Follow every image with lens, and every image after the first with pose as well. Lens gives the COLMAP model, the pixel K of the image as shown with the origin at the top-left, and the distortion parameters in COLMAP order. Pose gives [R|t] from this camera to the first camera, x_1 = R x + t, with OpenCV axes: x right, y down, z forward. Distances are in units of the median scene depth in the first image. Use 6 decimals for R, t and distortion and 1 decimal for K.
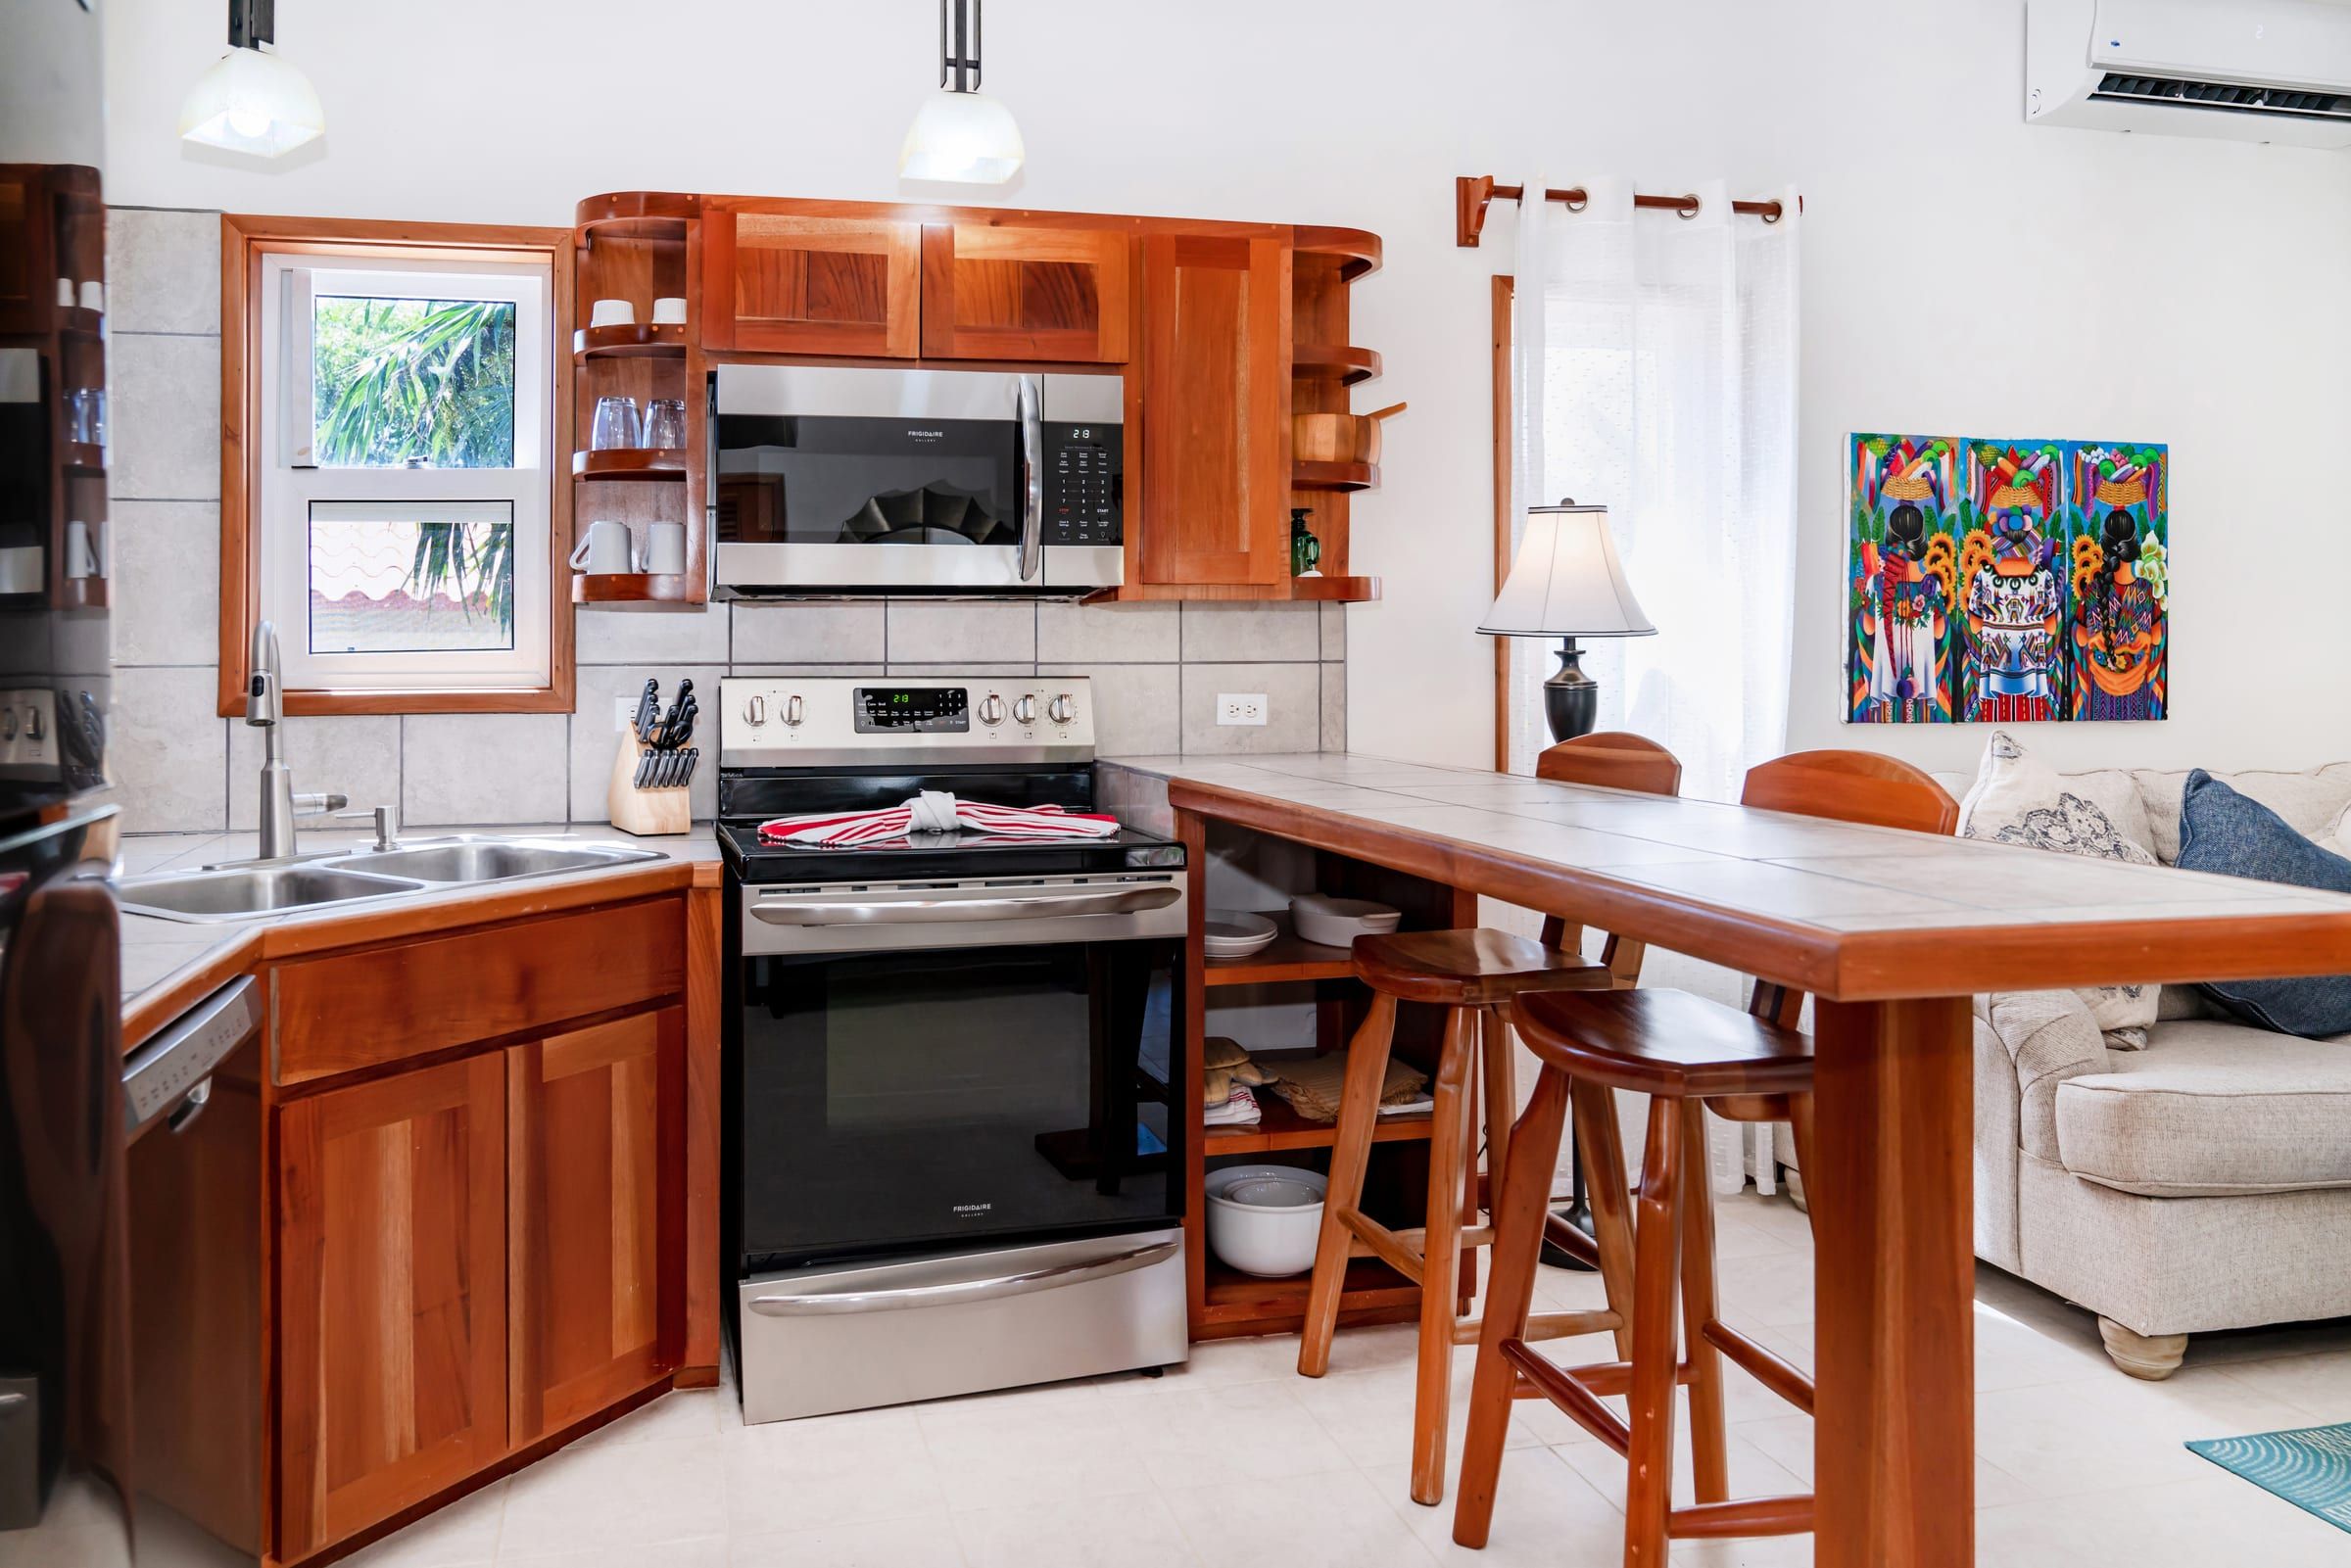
lens RADIAL K [[1669.2, 0, 1007.0], [0, 1669.2, 628.4], [0, 0, 1]] dist [-0.053184, 0.004778]
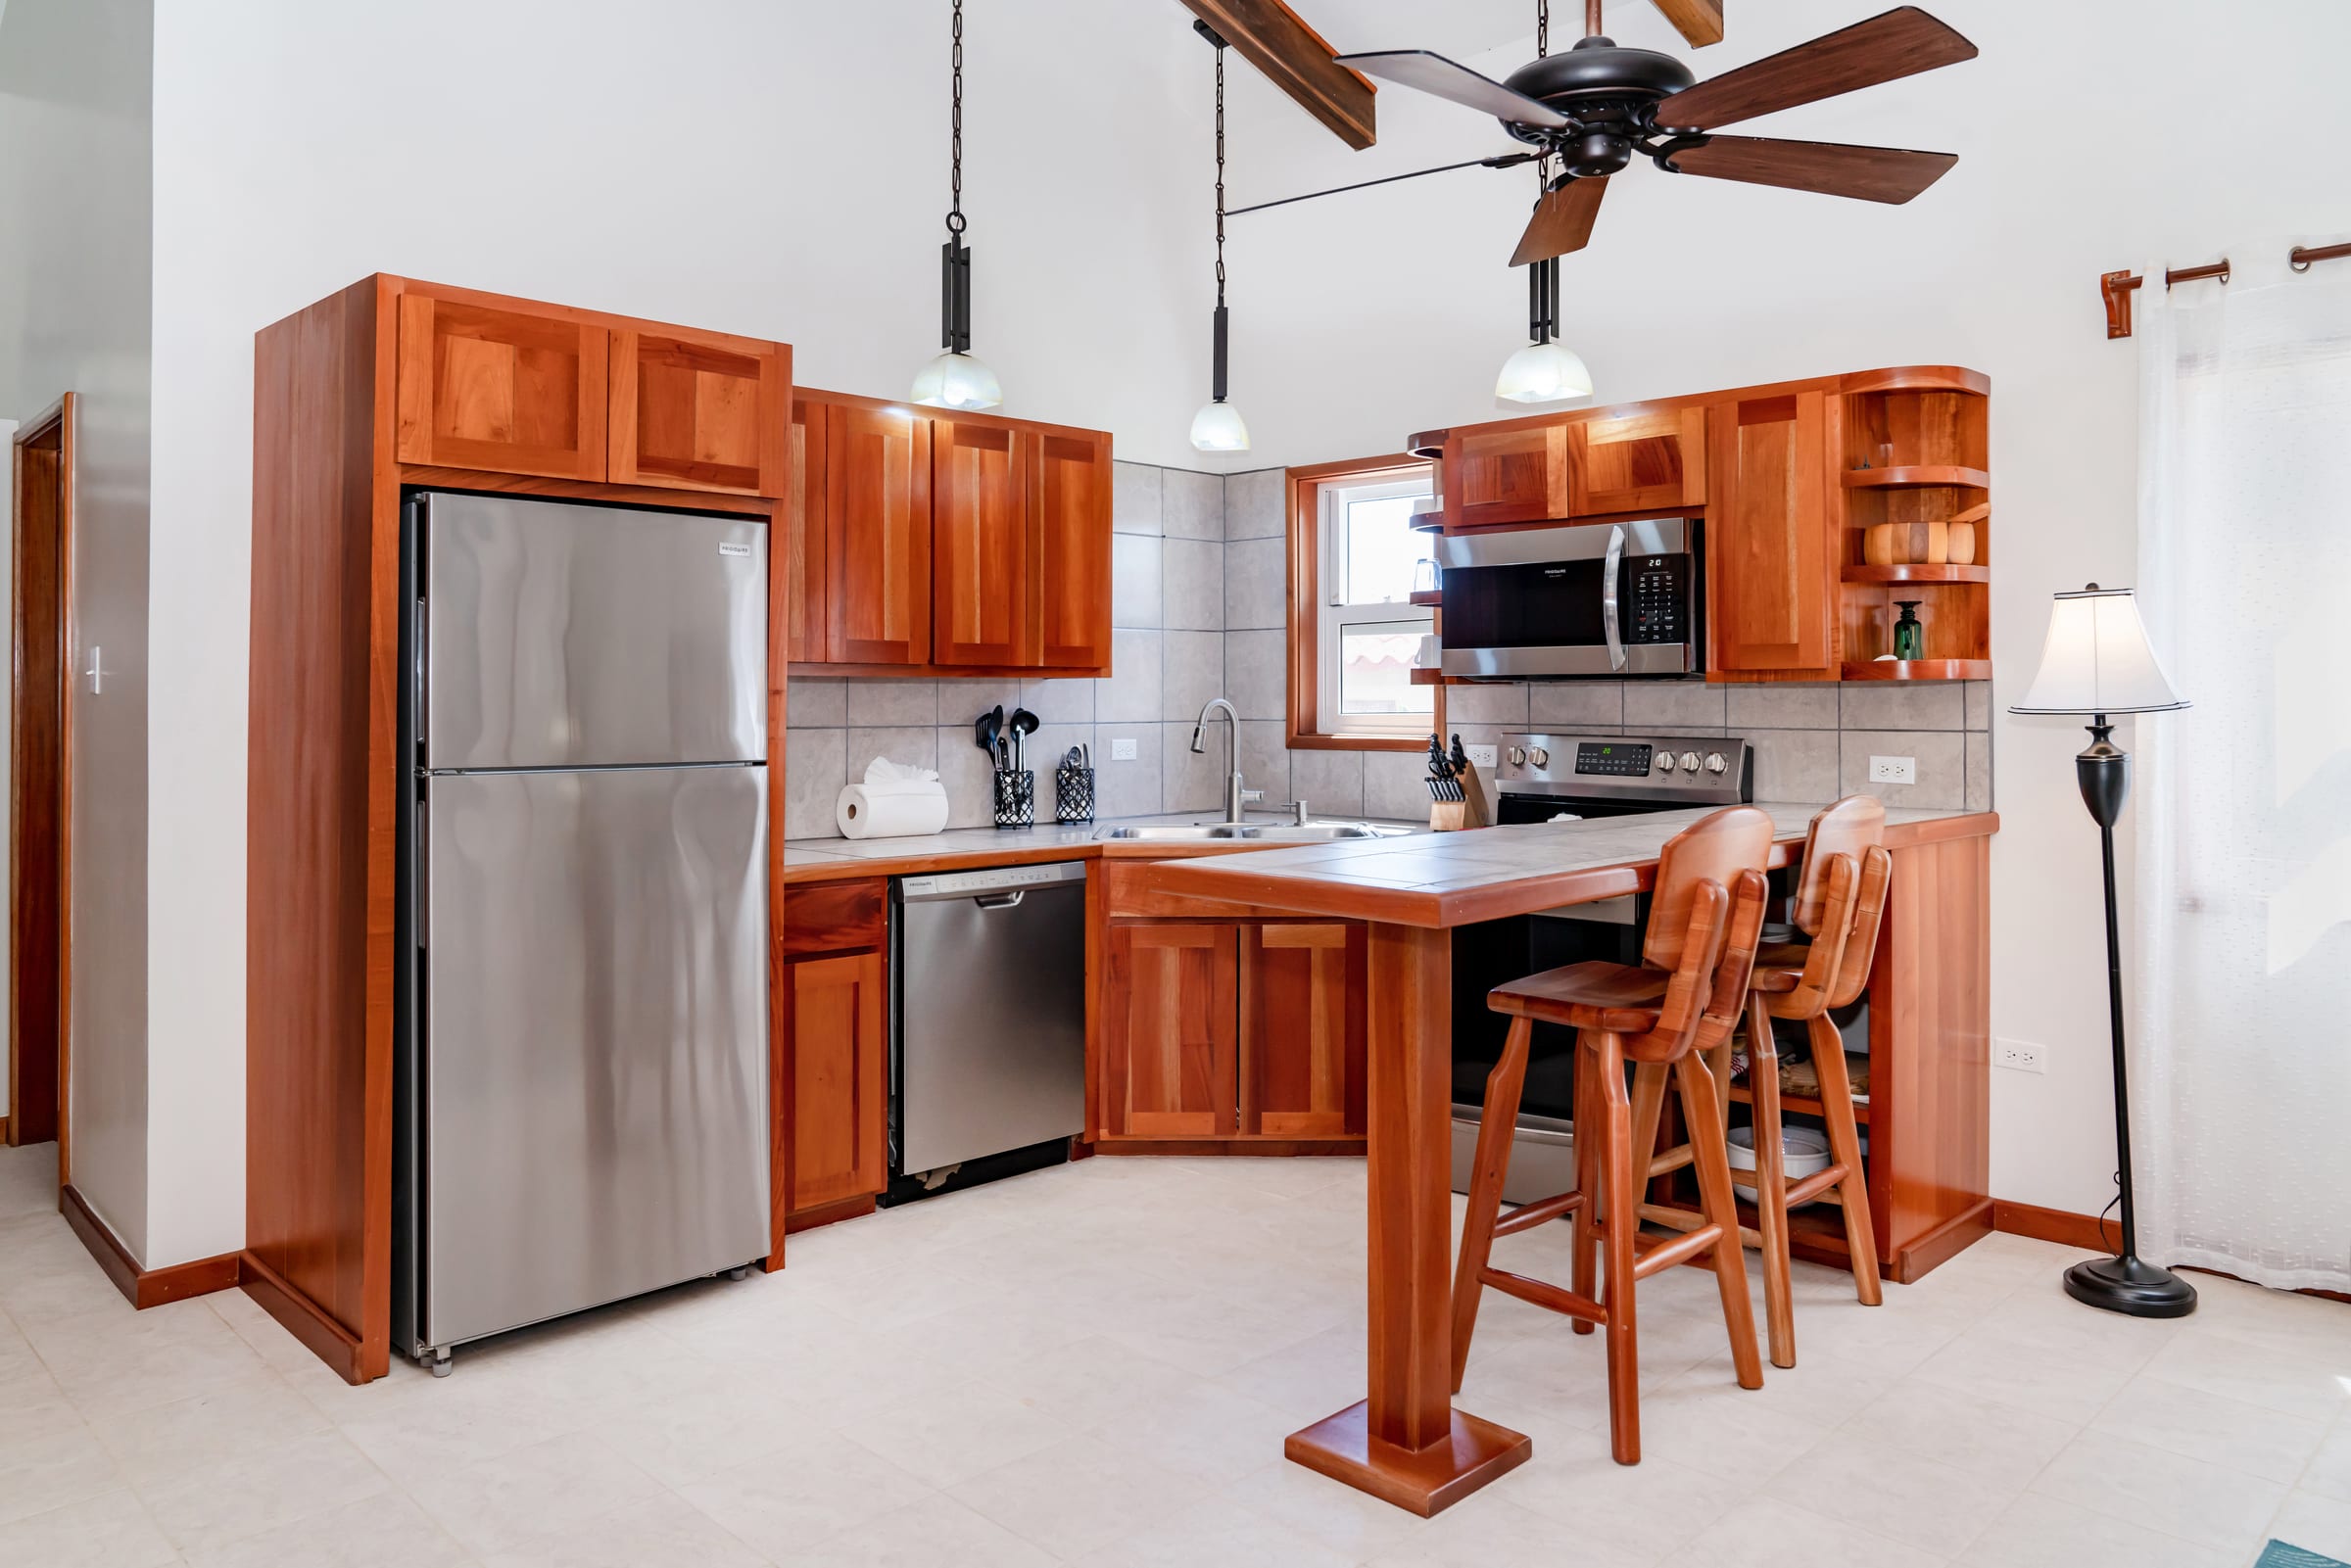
lens RADIAL K [[1657.3, 0, 1184.3], [0, 1657.3, 651.6], [0, 0, 1]] dist [0.002954, -0.000580]
pose [[0.542208, -0.018443, -0.840042, 0.947740], [0.007402, 0.999825, -0.017173, -0.021110], [0.840212, 0.003094, 0.542250, -0.070907]]
